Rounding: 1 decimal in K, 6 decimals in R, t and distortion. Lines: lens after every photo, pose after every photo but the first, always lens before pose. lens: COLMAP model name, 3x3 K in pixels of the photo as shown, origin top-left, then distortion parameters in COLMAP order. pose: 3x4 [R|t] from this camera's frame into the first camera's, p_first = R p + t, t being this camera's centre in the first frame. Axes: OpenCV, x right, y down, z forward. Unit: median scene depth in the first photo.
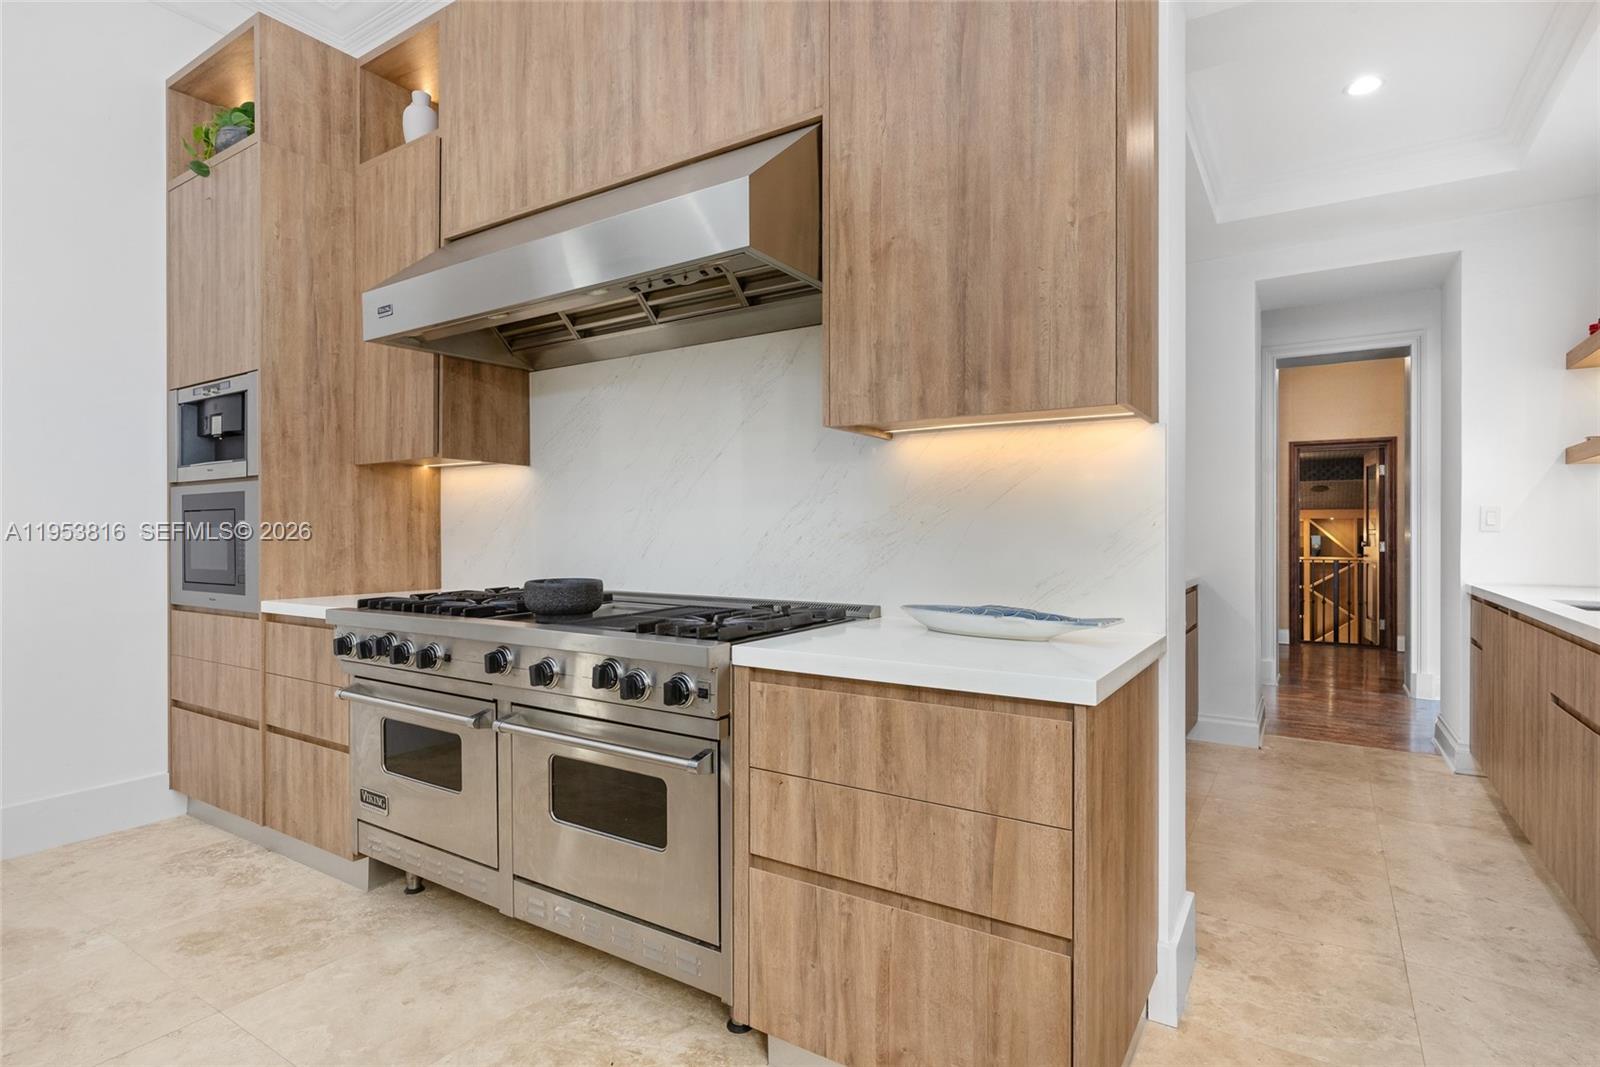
lens RADIAL K [[809.1, 0, 800.0], [0, 809.1, 533.5], [0, 0, 1]] dist [0.001397, 0.000172]
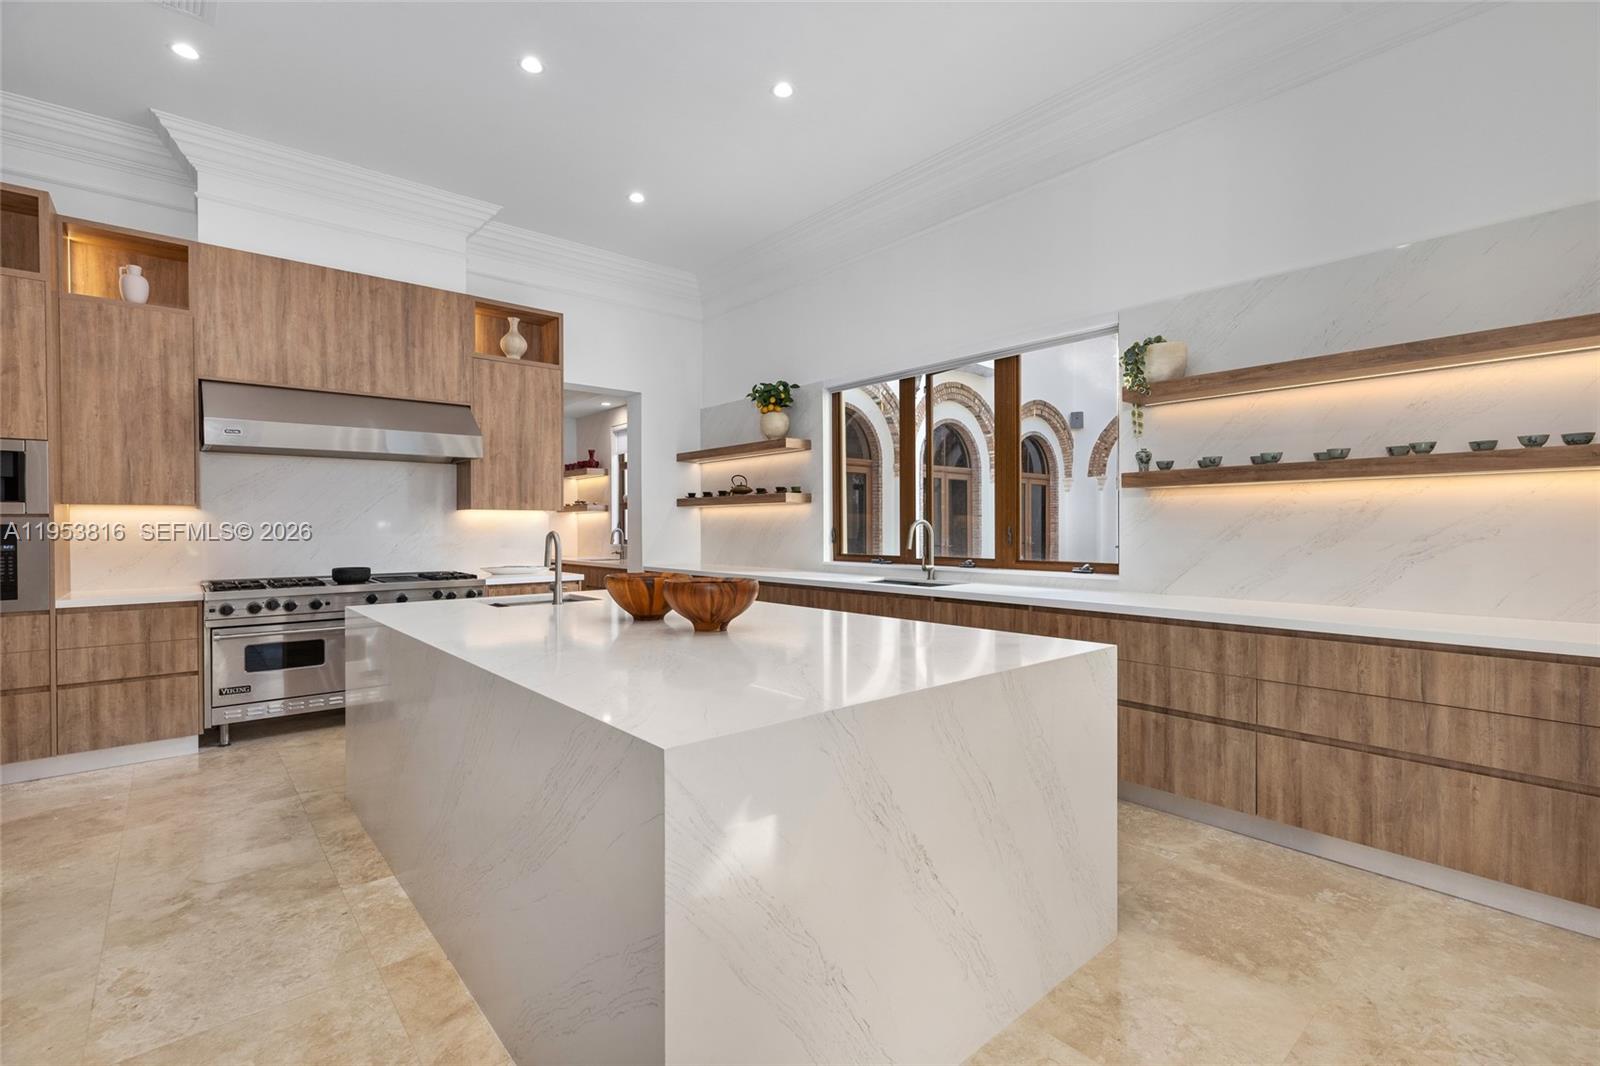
lens RADIAL K [[736.7, 0, 800.0], [0, 736.7, 533.0], [0, 0, 1]] dist [0.002281, 0.000491]
pose [[0.292070, -0.007309, 0.956369, -1.991368], [0.001542, 0.999973, 0.007172, -0.058275], [-0.956396, -0.000620, 0.292073, -0.856981]]
